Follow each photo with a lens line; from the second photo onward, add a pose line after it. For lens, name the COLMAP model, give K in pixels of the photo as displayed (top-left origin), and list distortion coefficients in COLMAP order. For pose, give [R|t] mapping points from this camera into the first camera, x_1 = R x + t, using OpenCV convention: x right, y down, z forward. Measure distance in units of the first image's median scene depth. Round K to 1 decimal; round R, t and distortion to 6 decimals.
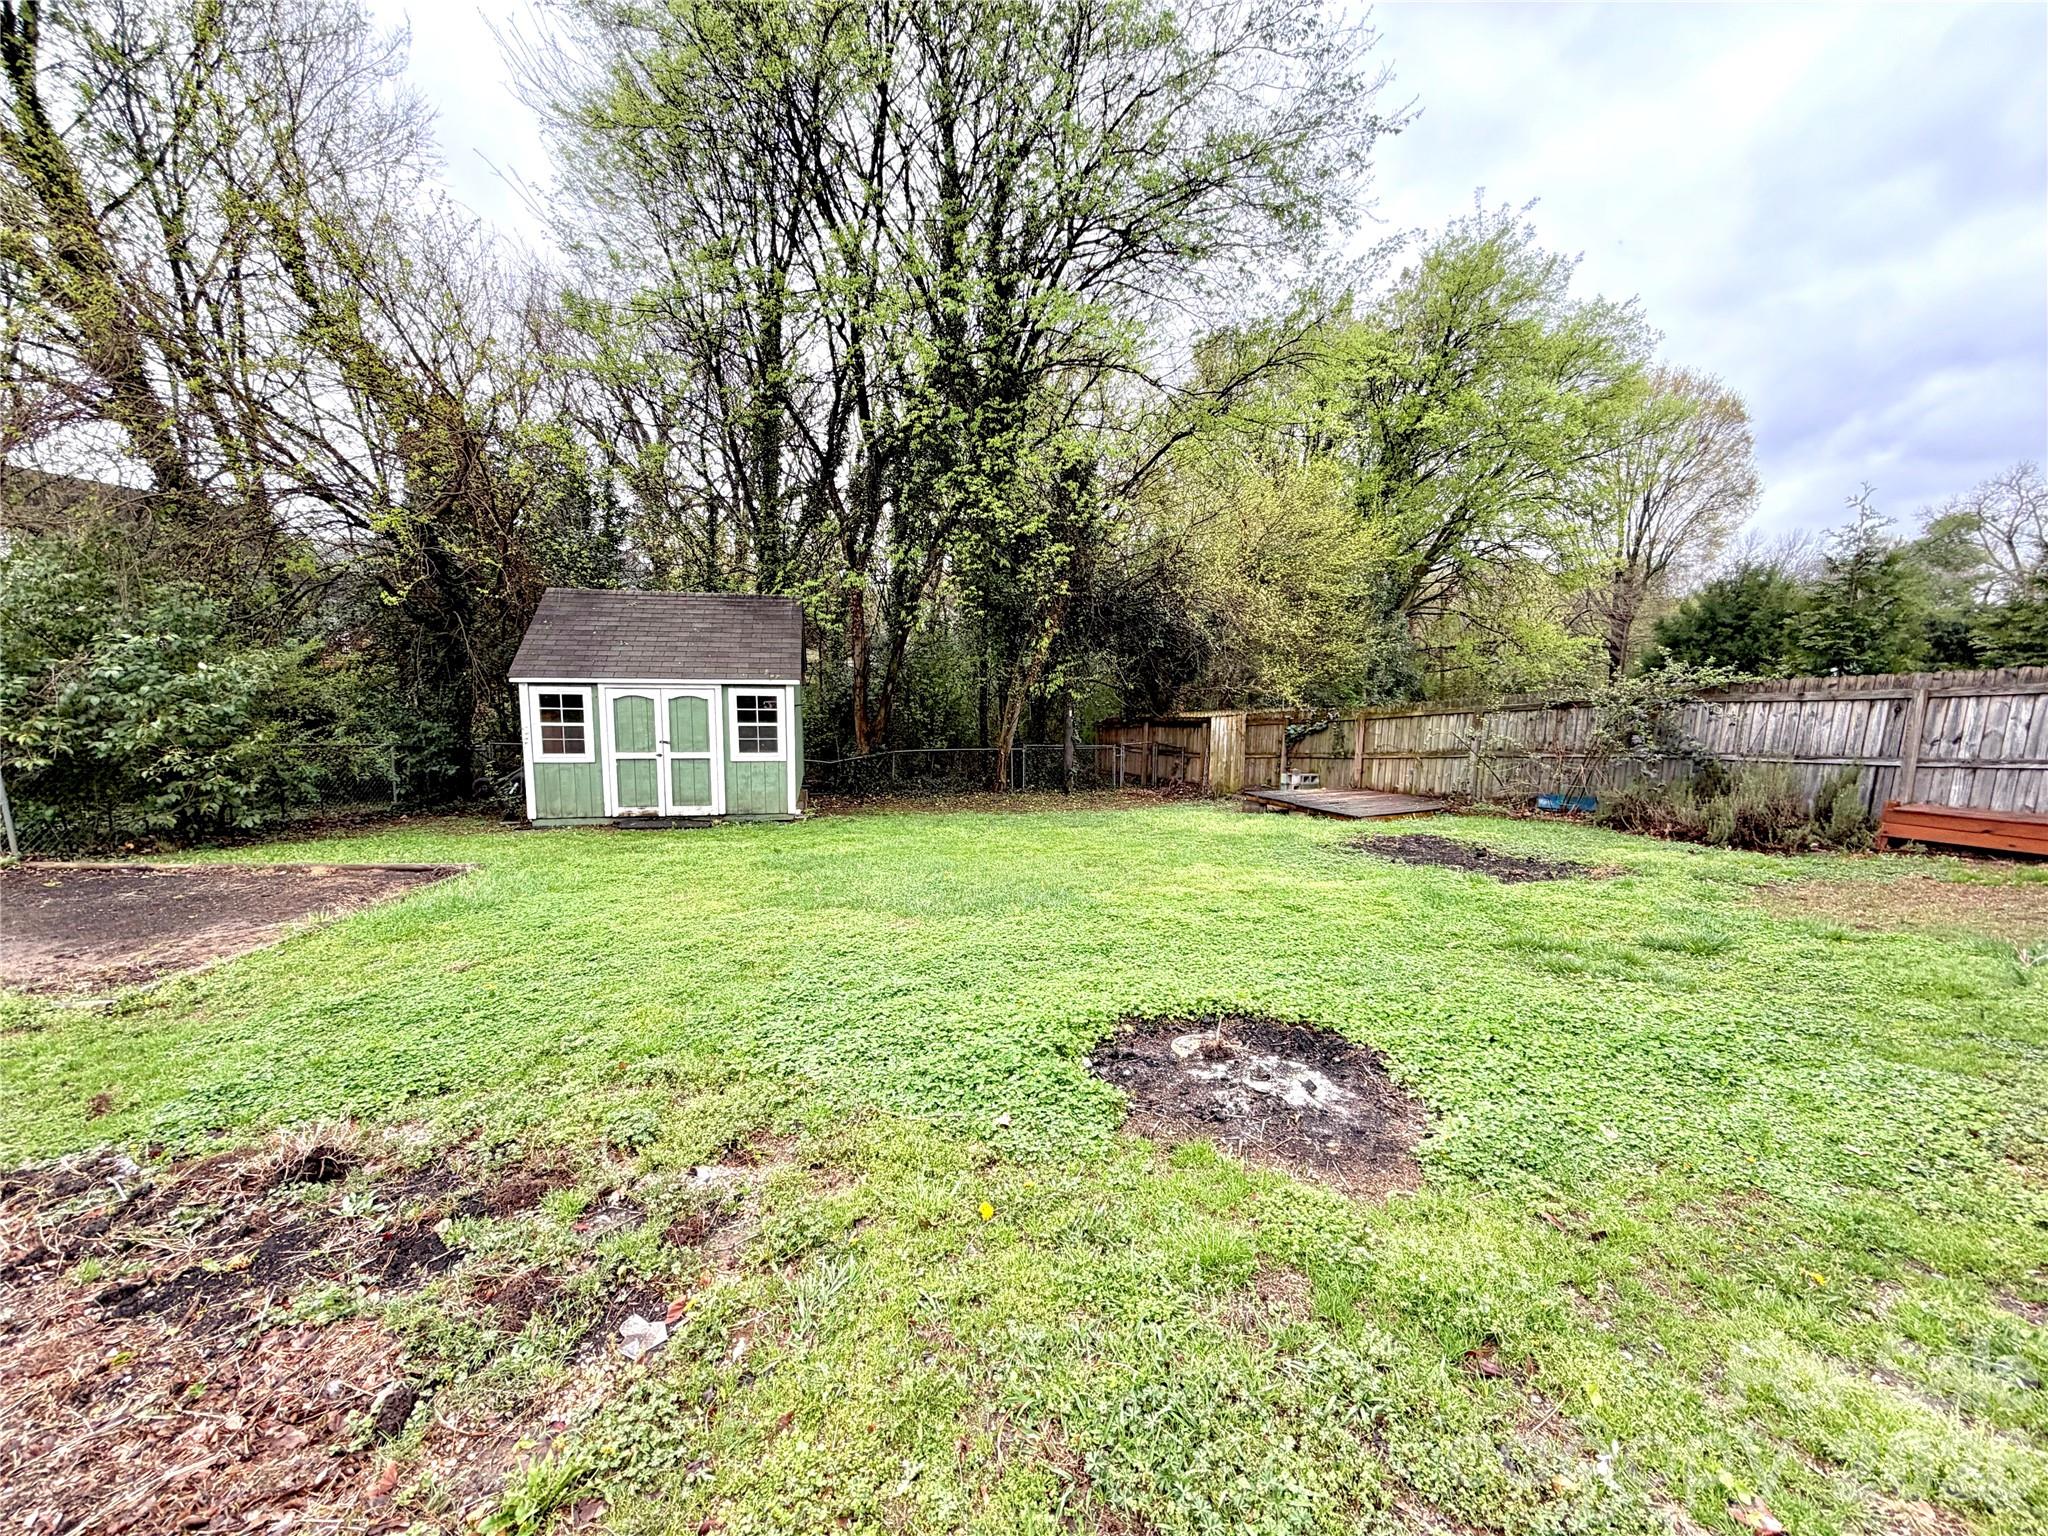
lens RADIAL K [[817.3, 0, 1021.7], [0, 817.3, 770.2], [0, 0, 1]] dist [-0.000718, 0.000619]
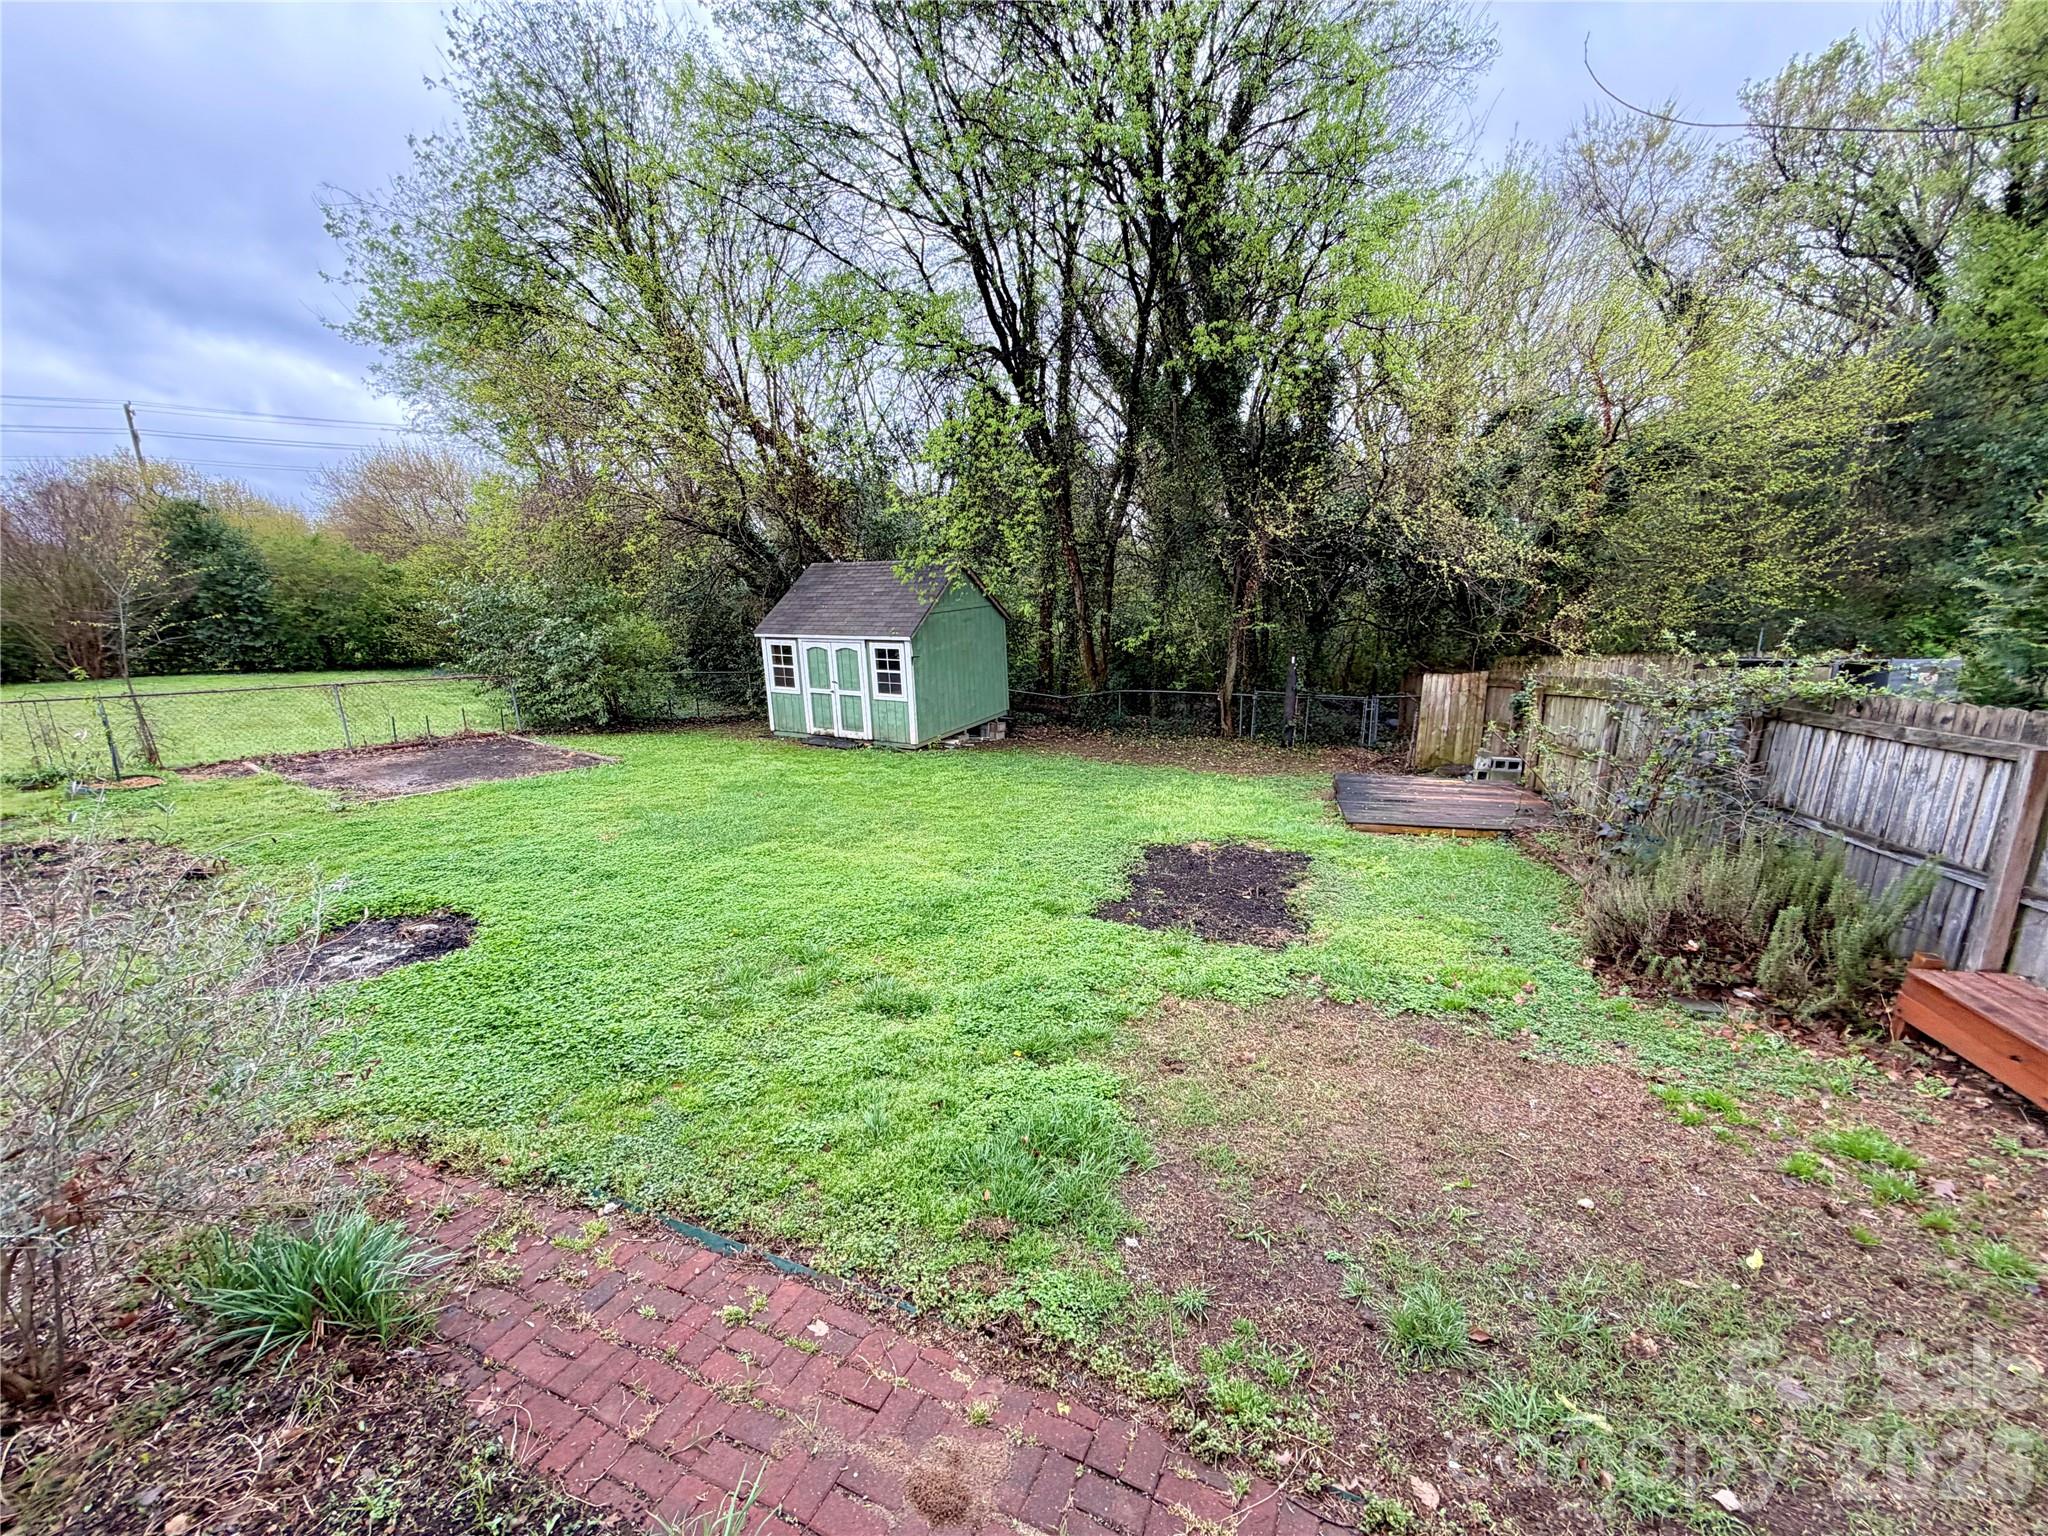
lens RADIAL K [[817.3, 0, 1022.7], [0, 817.3, 772.3], [0, 0, 1]] dist [-0.000718, 0.000619]
pose [[0.757362, 0.126715, -0.640583, 0.681744], [-0.054552, 0.989840, 0.131305, -0.081814], [0.650713, -0.064500, 0.756580, 0.179760]]
